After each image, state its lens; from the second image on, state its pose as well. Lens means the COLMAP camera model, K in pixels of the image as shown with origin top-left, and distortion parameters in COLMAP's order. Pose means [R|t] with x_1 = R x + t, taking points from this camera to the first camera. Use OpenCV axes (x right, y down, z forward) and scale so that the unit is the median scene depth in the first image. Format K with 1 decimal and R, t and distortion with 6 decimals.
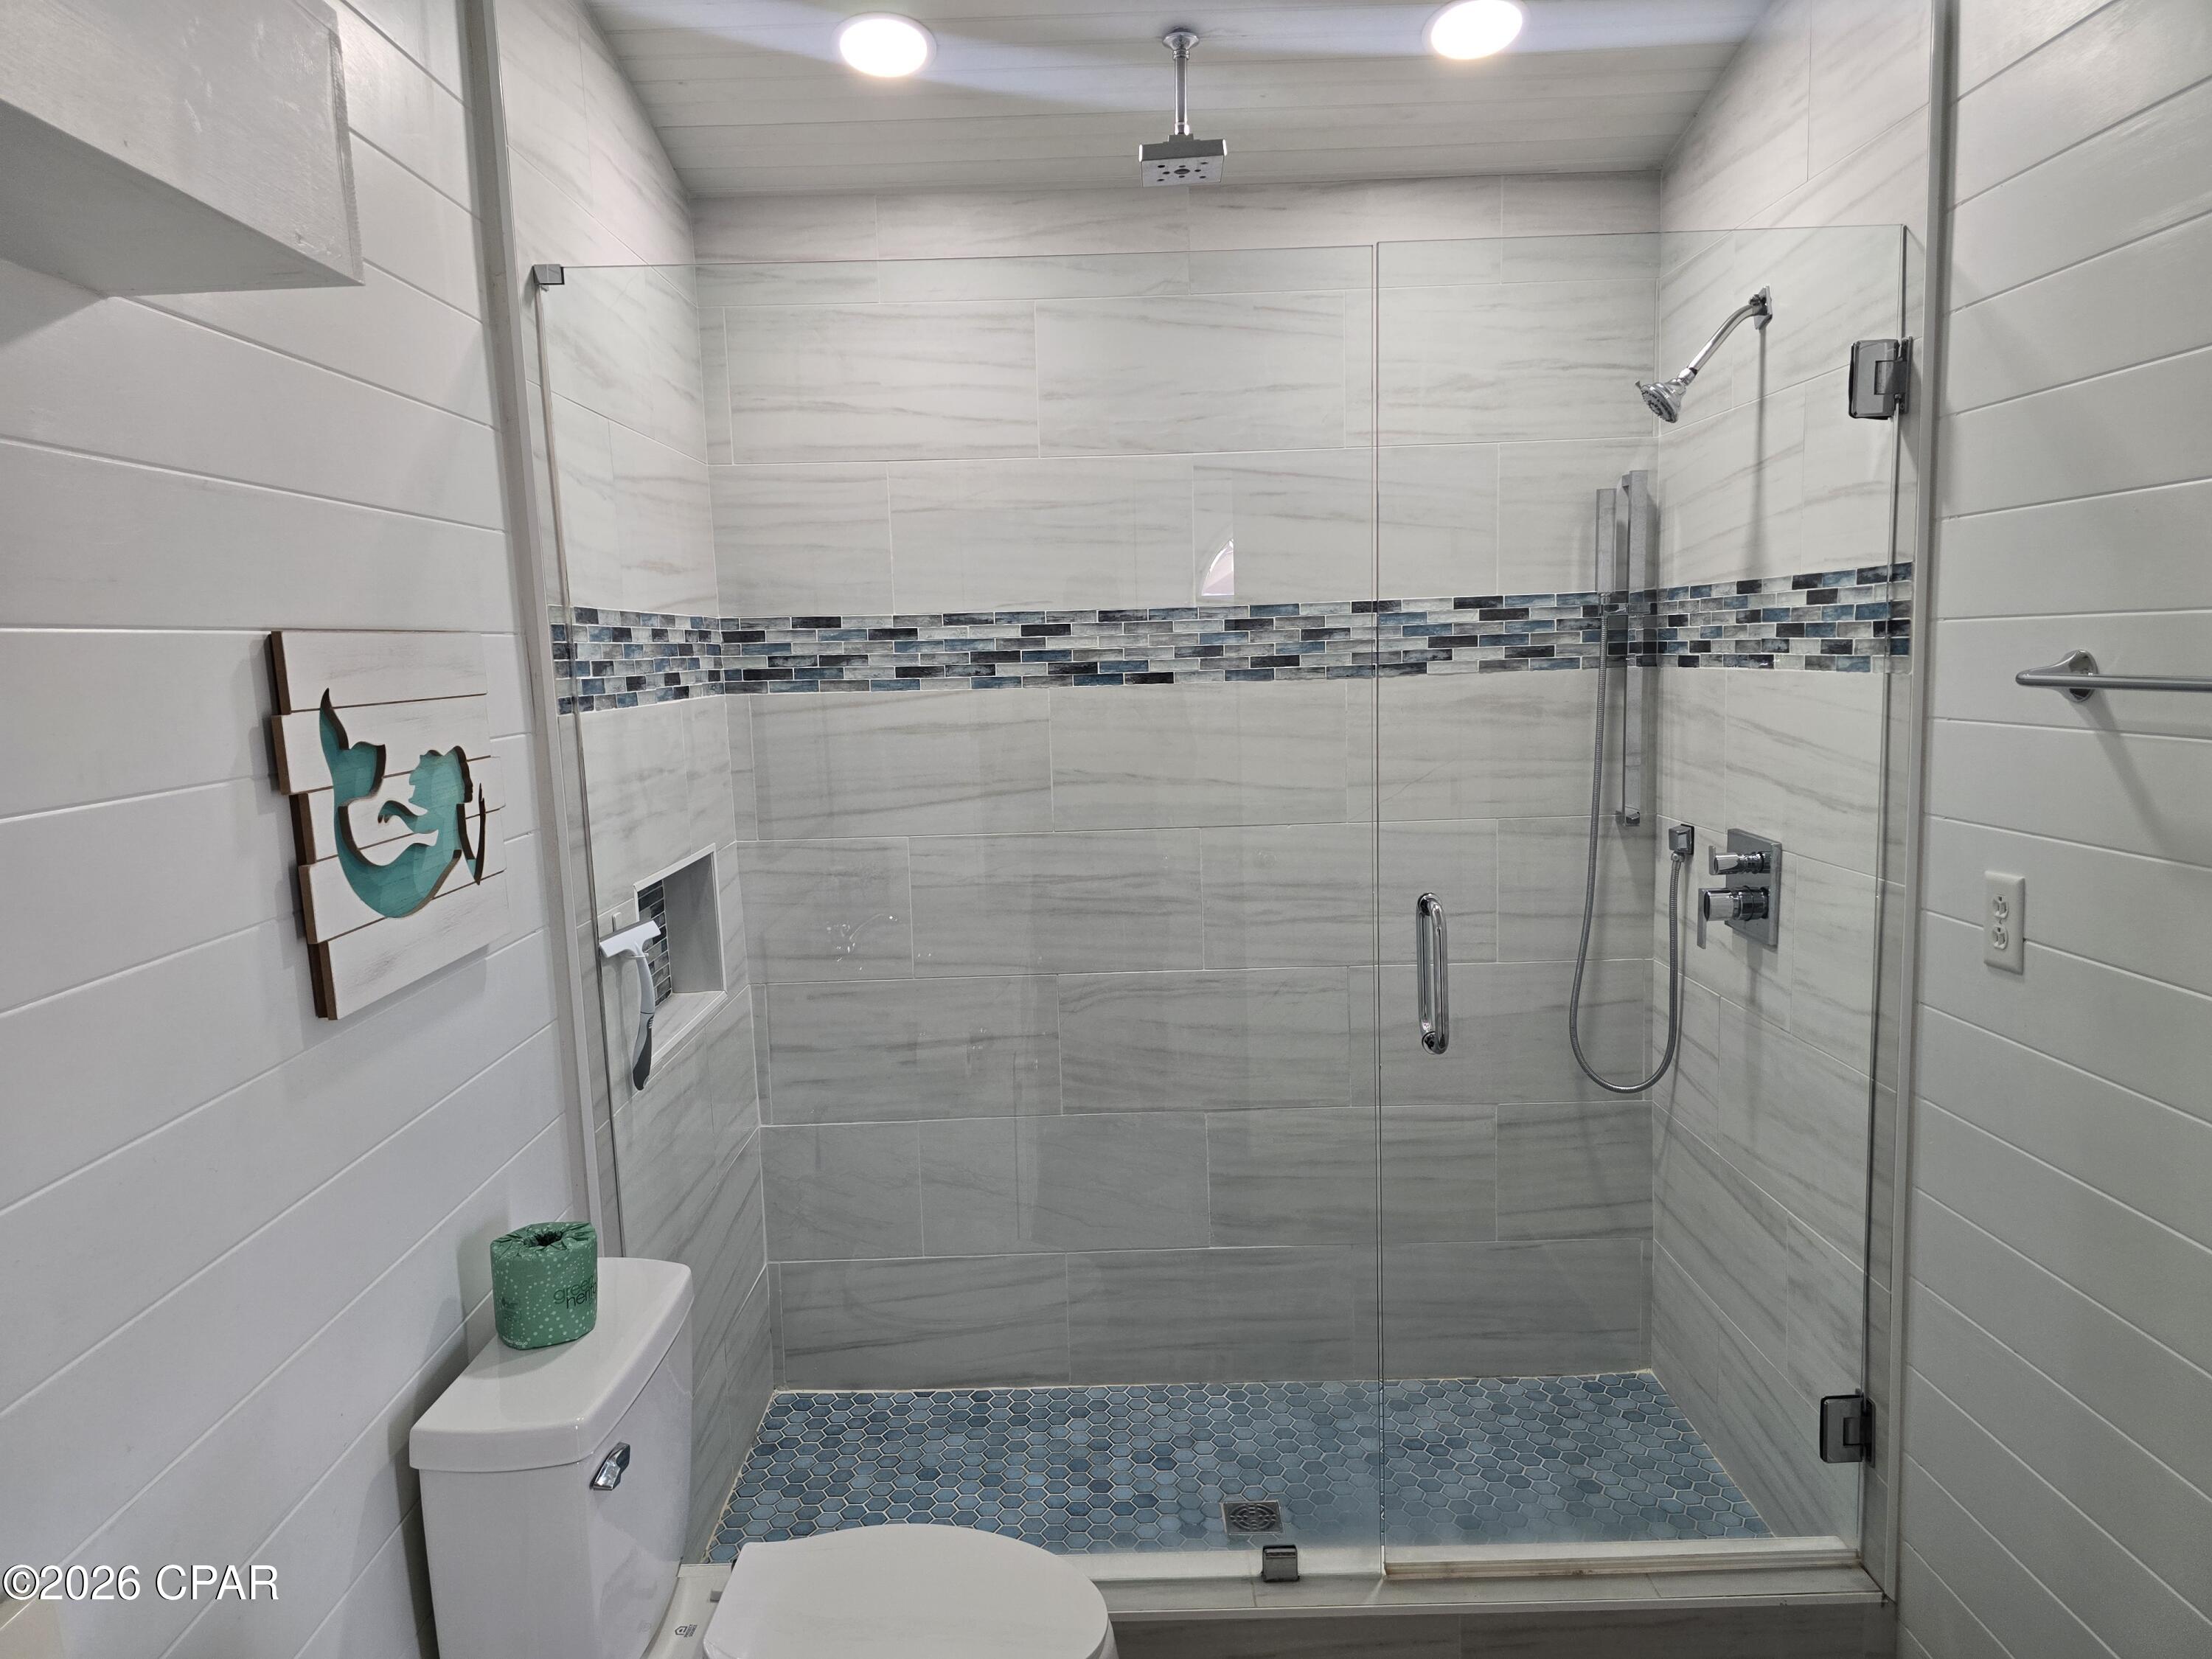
lens RADIAL K [[1480.0, 0, 1098.1], [0, 1480.0, 839.4], [0, 0, 1]] dist [0.070173, -0.063716]
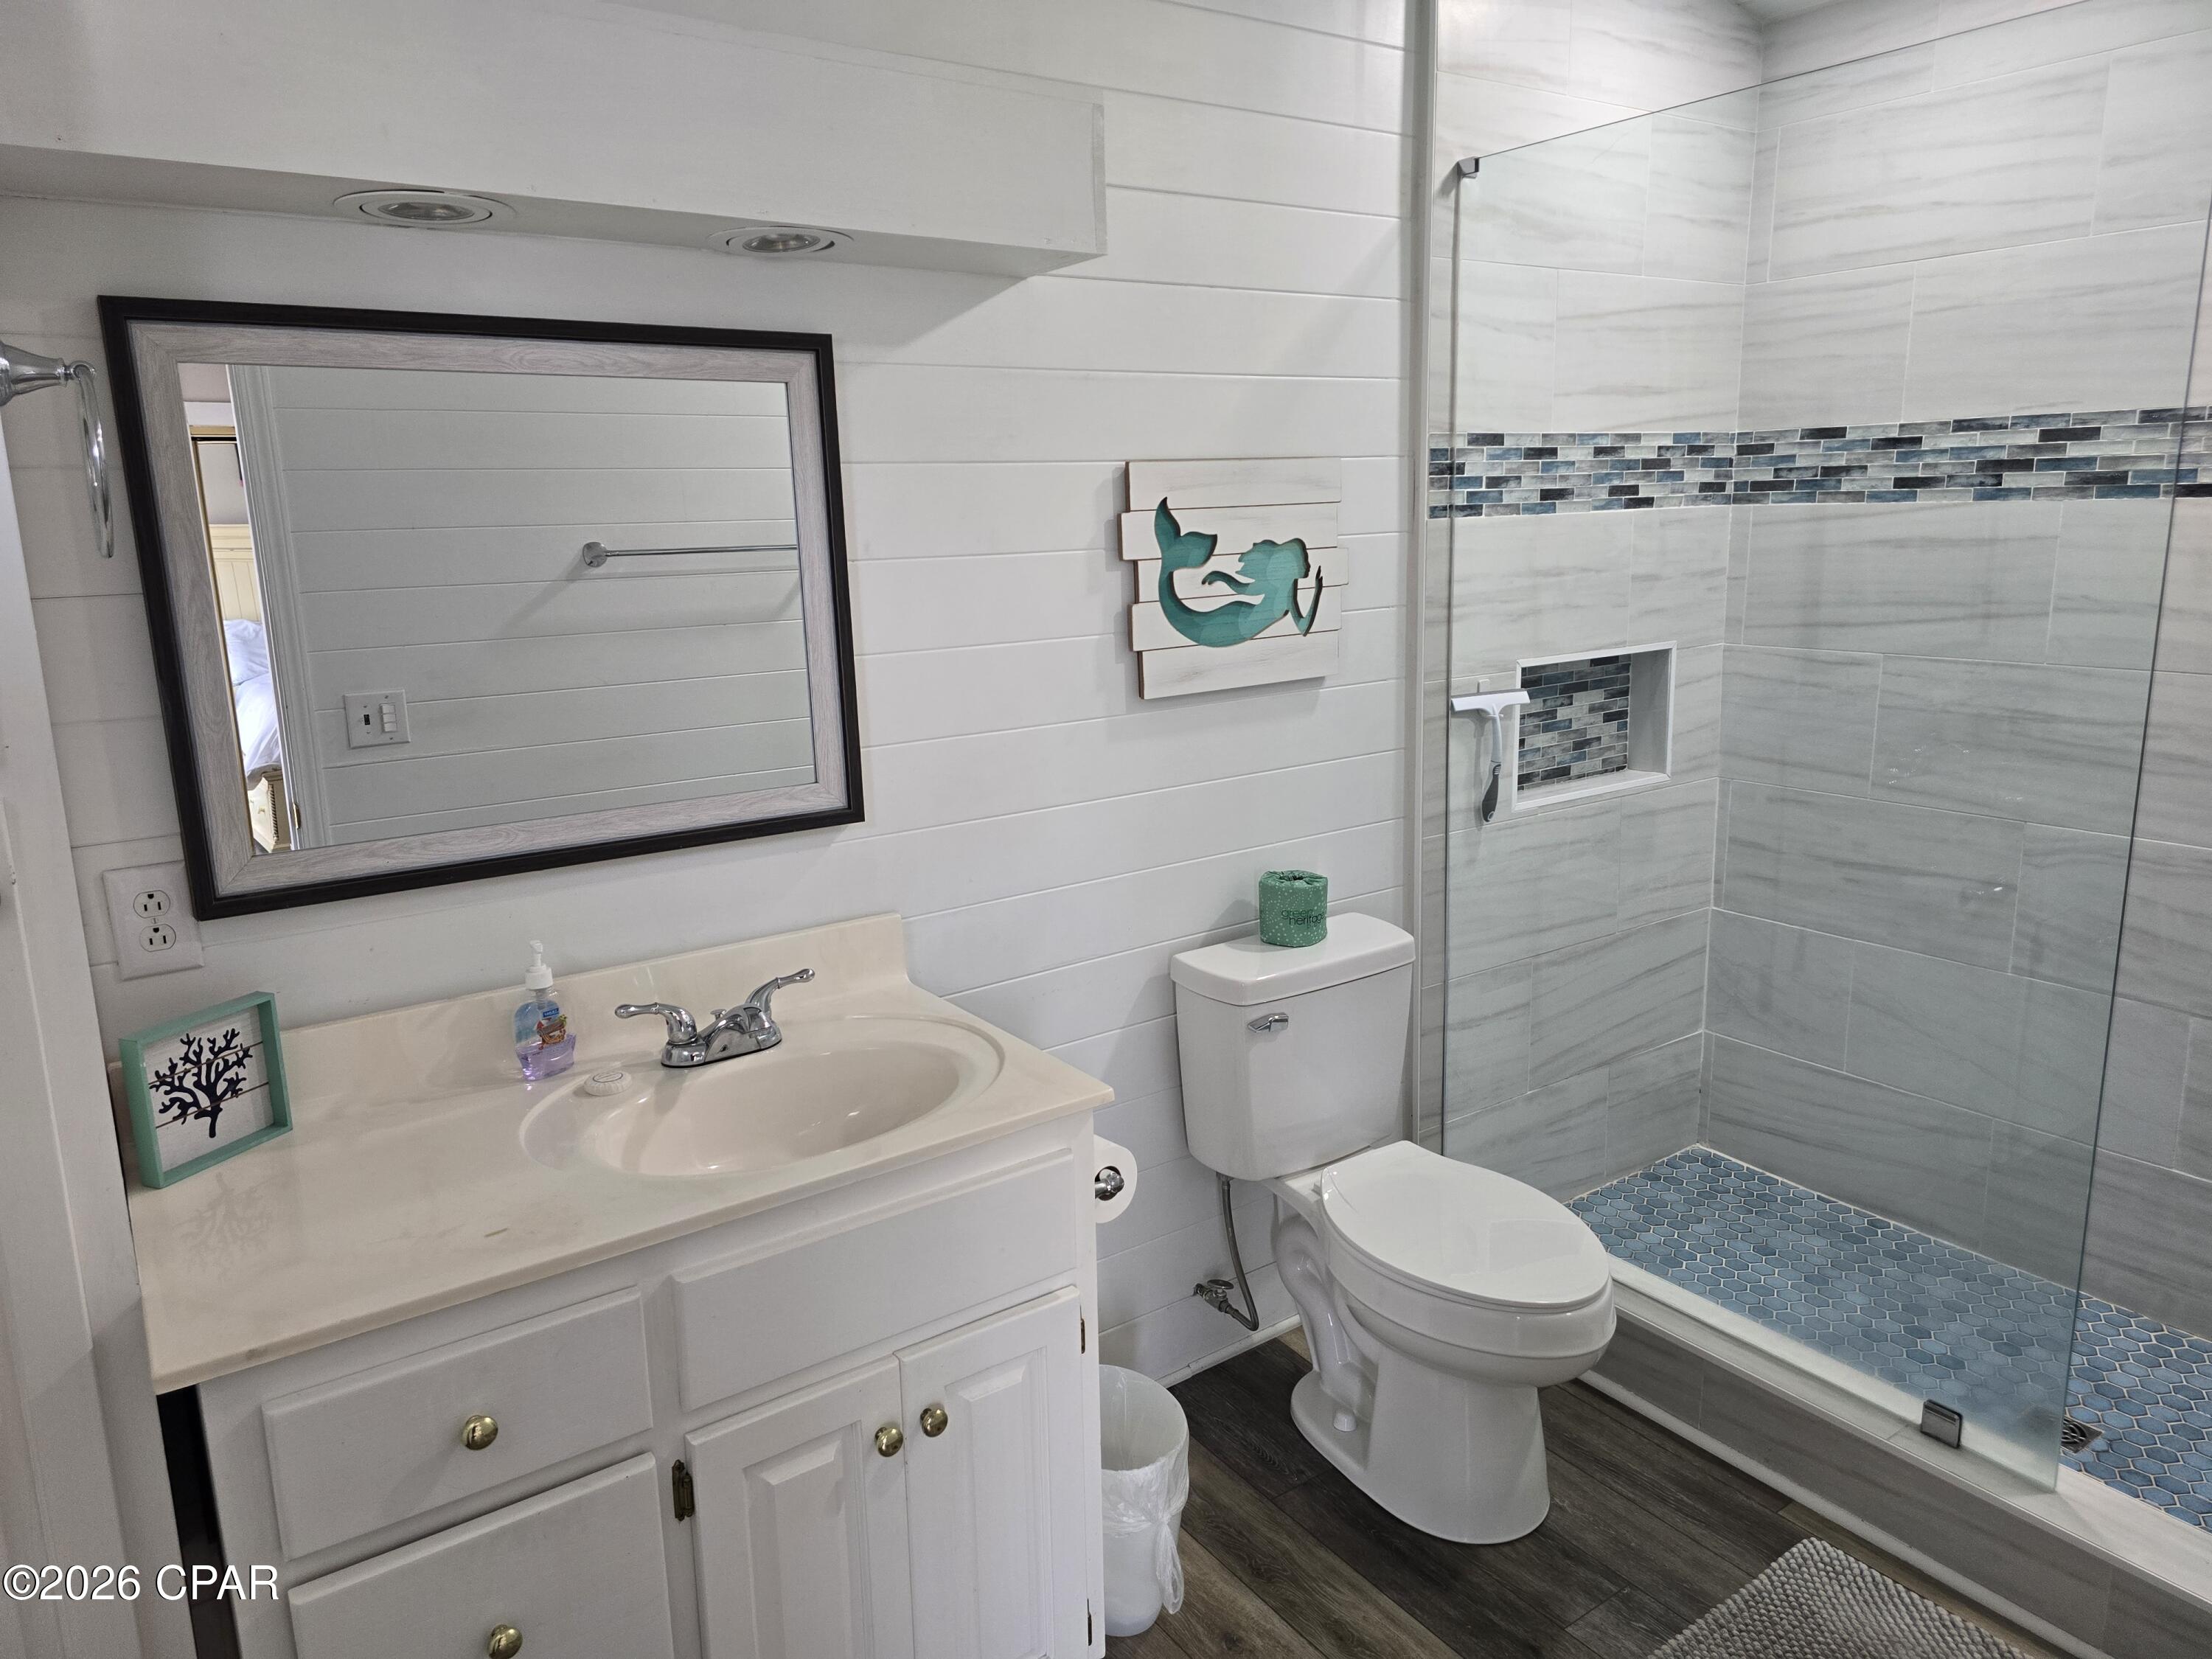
lens RADIAL K [[1480.0, 0, 1111.0], [0, 1480.0, 817.1], [0, 0, 1]] dist [0.070173, -0.063716]
pose [[0.575597, 0.182636, -0.797077, 0.403550], [-0.095076, 0.983076, 0.156597, -0.002782], [0.812188, -0.014354, 0.583219, 0.001963]]
